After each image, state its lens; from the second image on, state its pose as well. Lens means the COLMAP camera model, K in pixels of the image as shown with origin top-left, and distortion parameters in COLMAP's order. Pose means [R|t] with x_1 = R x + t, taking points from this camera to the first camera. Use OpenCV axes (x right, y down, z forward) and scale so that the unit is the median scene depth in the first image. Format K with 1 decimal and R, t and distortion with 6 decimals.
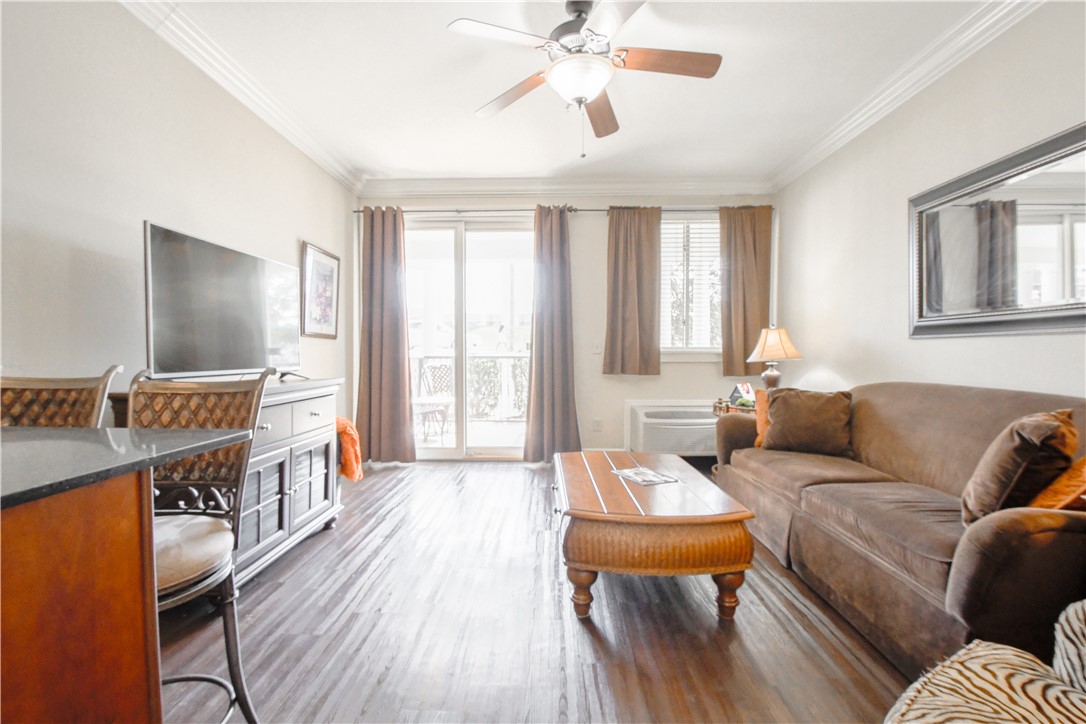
lens RADIAL K [[479.5, 0, 537.7], [0, 479.5, 363.0], [0, 0, 1]] dist [0.000103, -0.013030]
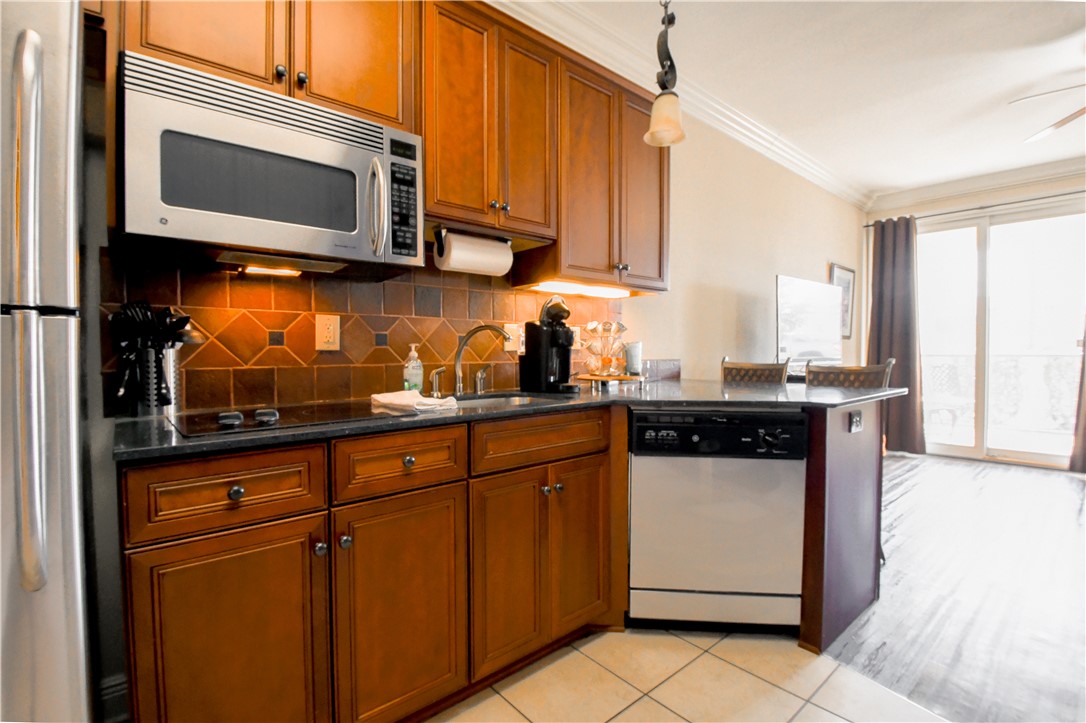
lens RADIAL K [[495.4, 0, 543.0], [0, 495.4, 361.5], [0, 0, 1]] dist [-0.001568, -0.013125]
pose [[0.677807, 0.014756, -0.735092, -0.036322], [-0.014071, 0.999876, 0.007096, 0.007304], [0.735105, 0.005533, 0.677931, -0.389167]]
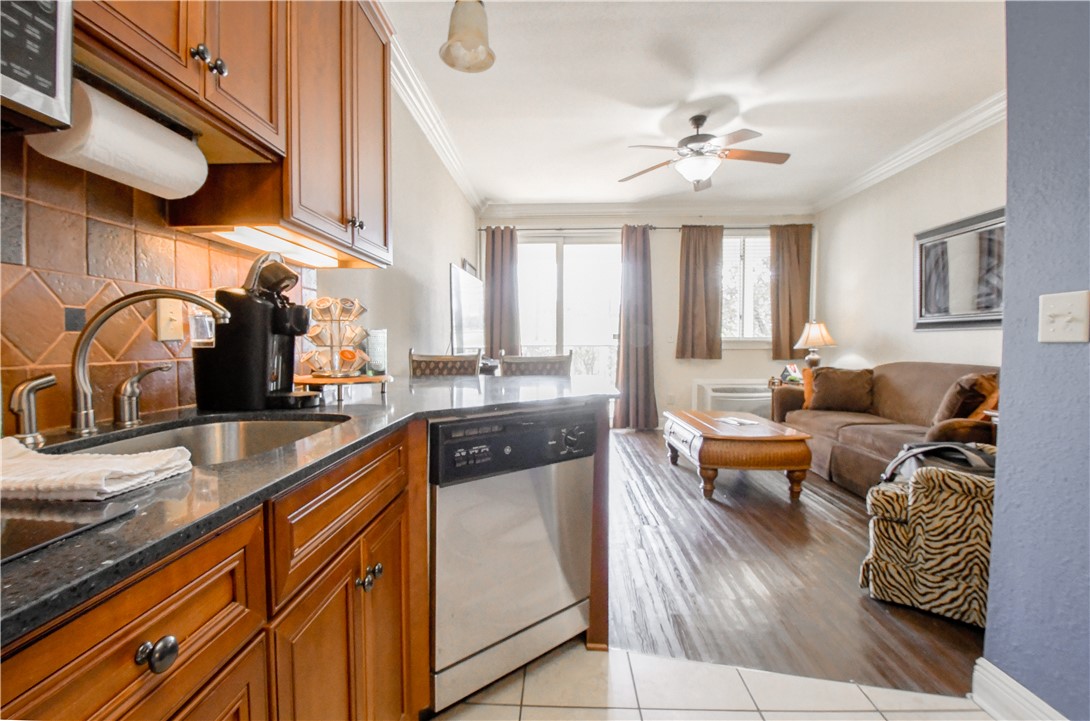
lens RADIAL K [[501.3, 0, 540.7], [0, 501.3, 357.4], [0, 0, 1]] dist [-0.010459, -0.000588]
pose [[0.999799, -0.000997, -0.020046, -0.211402], [0.001196, 0.999950, 0.009950, 0.007383], [0.020035, -0.009972, 0.999750, -0.351089]]
